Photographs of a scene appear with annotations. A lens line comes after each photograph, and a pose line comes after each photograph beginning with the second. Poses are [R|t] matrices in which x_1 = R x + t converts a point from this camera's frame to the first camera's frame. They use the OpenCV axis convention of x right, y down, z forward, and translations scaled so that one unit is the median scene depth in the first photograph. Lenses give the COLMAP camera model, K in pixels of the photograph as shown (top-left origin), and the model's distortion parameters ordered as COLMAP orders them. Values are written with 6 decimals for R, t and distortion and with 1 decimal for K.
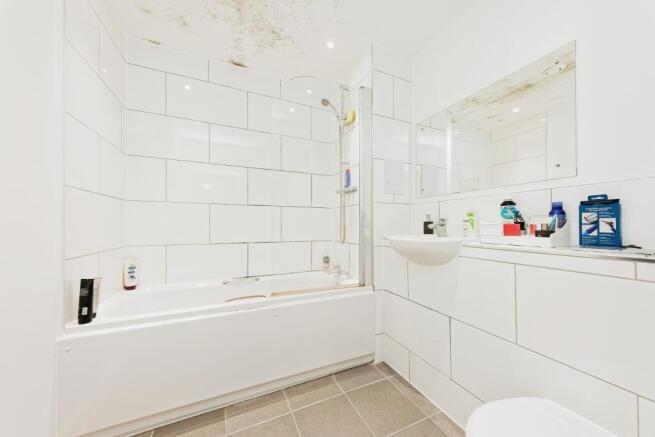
lens RADIAL K [[226.4, 0, 325.6], [0, 226.4, 220.1], [0, 0, 1]] dist [0.000867, 0.000003]
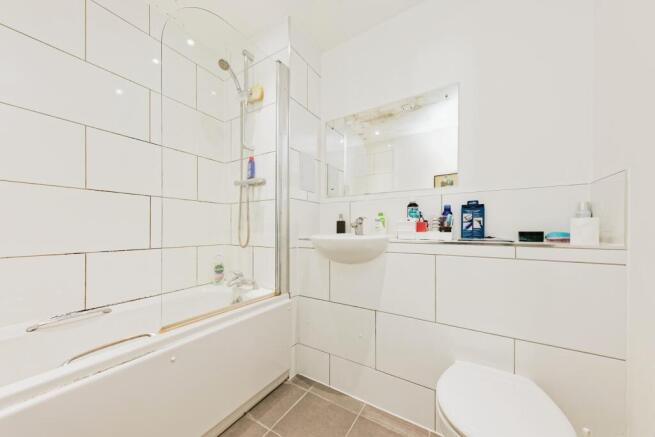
lens RADIAL K [[235.6, 0, 325.4], [0, 235.6, 225.5], [0, 0, 1]] dist [0.001113, 0.000002]
pose [[0.837109, 0.005042, 0.547013, -0.176244], [-0.010060, 0.999930, 0.006178, 0.021568], [-0.546944, -0.010675, 0.837101, 0.157883]]
